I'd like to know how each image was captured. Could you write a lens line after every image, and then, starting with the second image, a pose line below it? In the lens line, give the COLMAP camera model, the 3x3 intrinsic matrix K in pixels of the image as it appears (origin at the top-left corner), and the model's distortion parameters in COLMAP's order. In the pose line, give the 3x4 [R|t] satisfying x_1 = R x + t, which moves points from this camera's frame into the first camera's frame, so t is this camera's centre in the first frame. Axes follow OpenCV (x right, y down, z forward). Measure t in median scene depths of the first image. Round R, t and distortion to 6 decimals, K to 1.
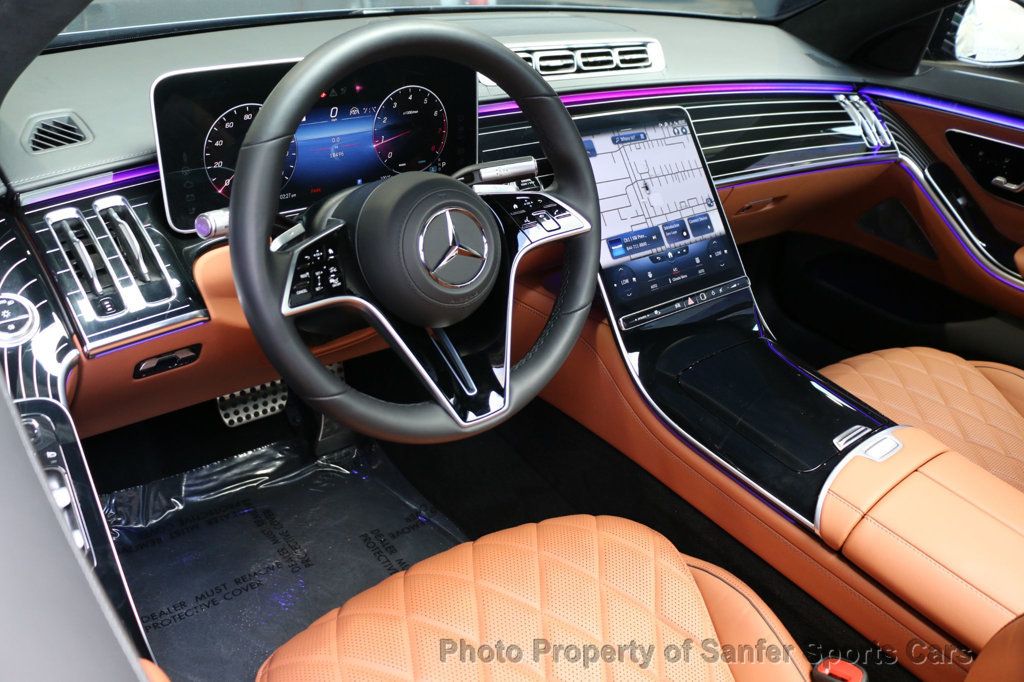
lens RADIAL K [[818.4, 0, 512.0], [0, 818.4, 341.0], [0, 0, 1]] dist [-0.150958, 0.001921]
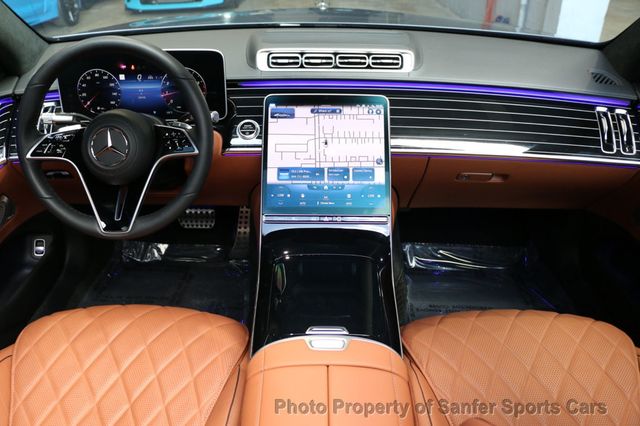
lens RADIAL K [[514.1, 0, 318.2], [0, 514.1, 210.5], [0, 0, 1]] dist [-0.190571, 0.130584]
pose [[0.786439, 0.249434, -0.565063, 0.748527], [-0.262150, 0.963141, 0.060304, -0.118642], [0.559277, 0.100706, 0.822841, 0.184422]]
